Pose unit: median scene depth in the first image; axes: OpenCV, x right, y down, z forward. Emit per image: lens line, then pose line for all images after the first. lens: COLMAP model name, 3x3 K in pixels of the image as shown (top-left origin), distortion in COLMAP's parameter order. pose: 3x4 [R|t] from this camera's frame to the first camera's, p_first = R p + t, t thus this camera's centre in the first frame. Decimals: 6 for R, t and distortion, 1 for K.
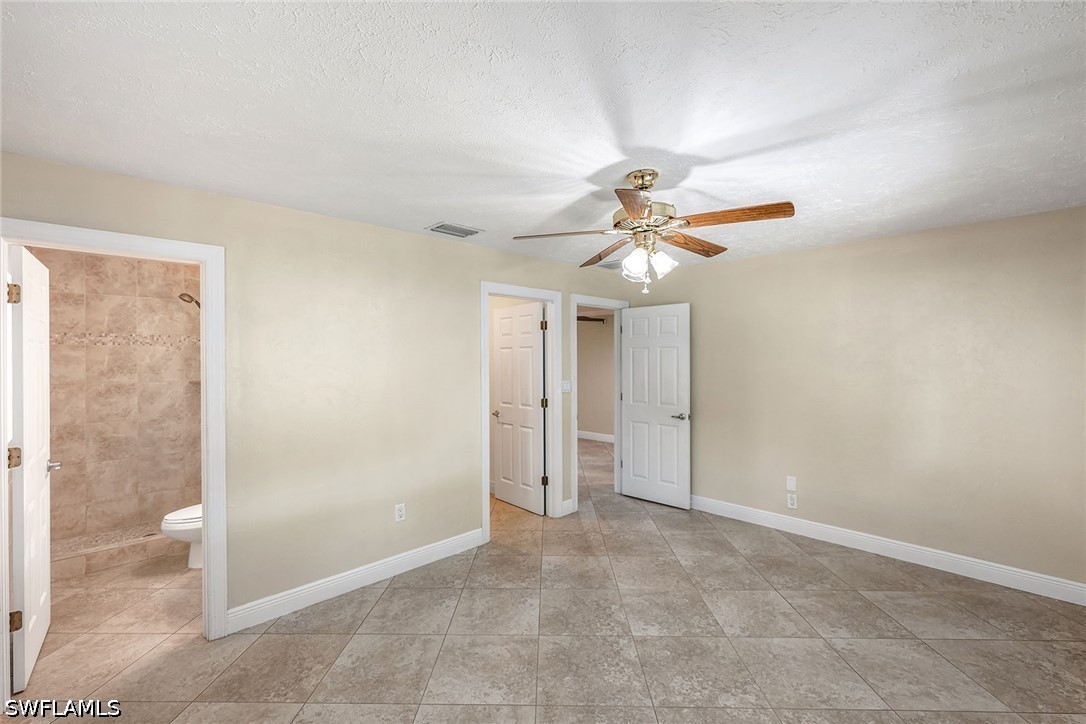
lens RADIAL K [[459.4, 0, 538.0], [0, 459.4, 361.0], [0, 0, 1]] dist [-0.001674, 0.001378]
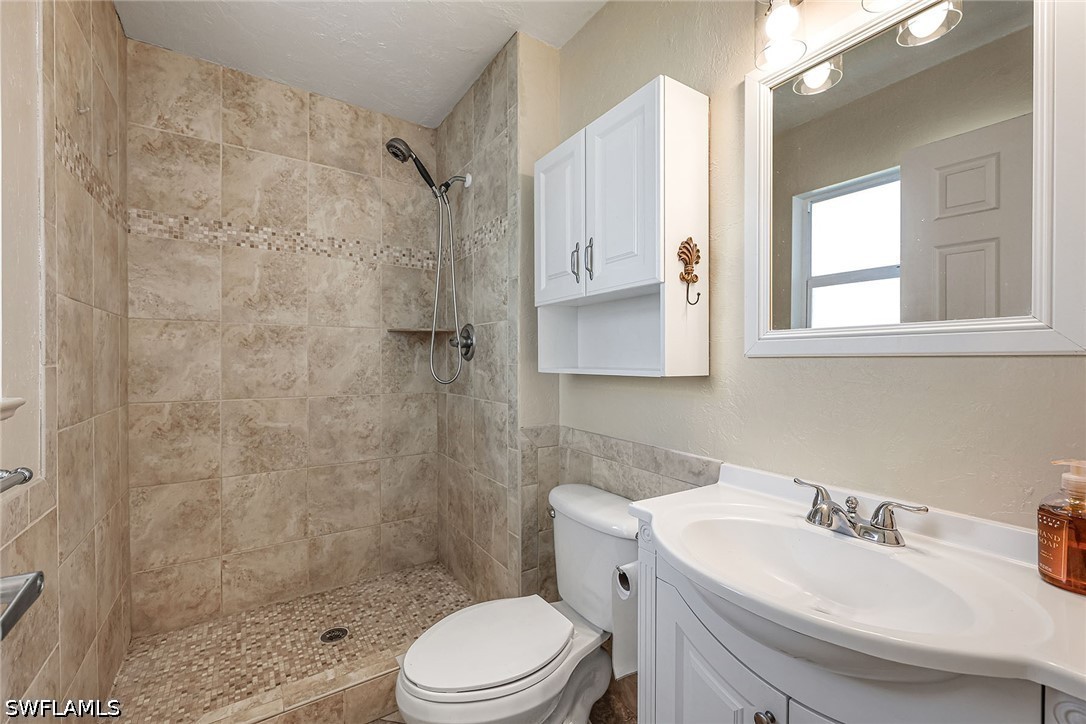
lens RADIAL K [[459.4, 0, 547.6], [0, 459.4, 361.2], [0, 0, 1]] dist [-0.001674, 0.001378]
pose [[0.983684, 0.008269, -0.179717, -0.518383], [-0.007659, 0.999962, 0.004091, 0.085416], [0.179744, -0.002648, 0.983710, 0.543759]]
